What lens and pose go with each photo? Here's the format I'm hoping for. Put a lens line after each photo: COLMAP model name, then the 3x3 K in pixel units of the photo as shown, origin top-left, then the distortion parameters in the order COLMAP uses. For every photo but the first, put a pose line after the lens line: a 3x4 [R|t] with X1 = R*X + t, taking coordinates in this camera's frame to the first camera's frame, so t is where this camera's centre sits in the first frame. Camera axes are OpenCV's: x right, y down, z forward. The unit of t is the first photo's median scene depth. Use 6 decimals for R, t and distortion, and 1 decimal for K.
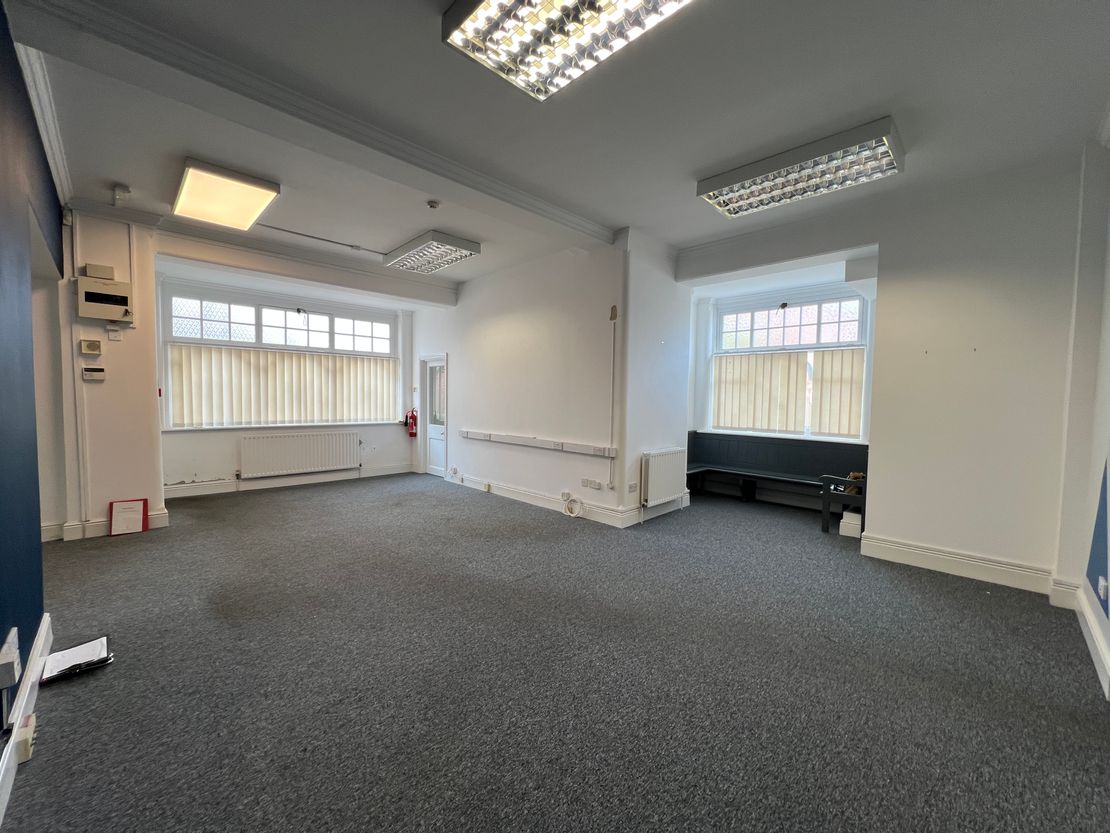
lens RADIAL K [[441.9, 0, 558.3], [0, 441.9, 417.4], [0, 0, 1]] dist [-0.002401, 0.000350]
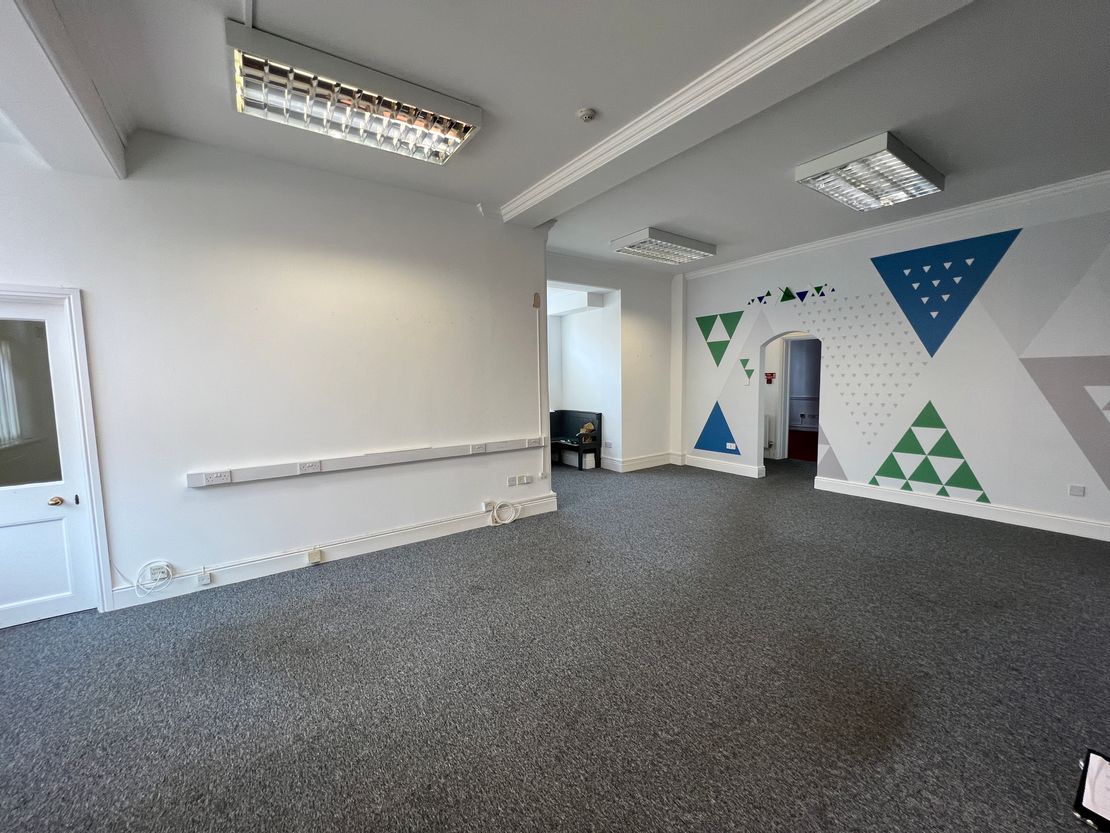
lens RADIAL K [[441.9, 0, 556.0], [0, 441.9, 415.2], [0, 0, 1]] dist [-0.002401, 0.000350]
pose [[0.170471, -0.097954, 0.980482, -0.811115], [0.065248, 0.993985, 0.087959, -0.062454], [-0.983200, 0.048980, 0.175837, 0.757890]]
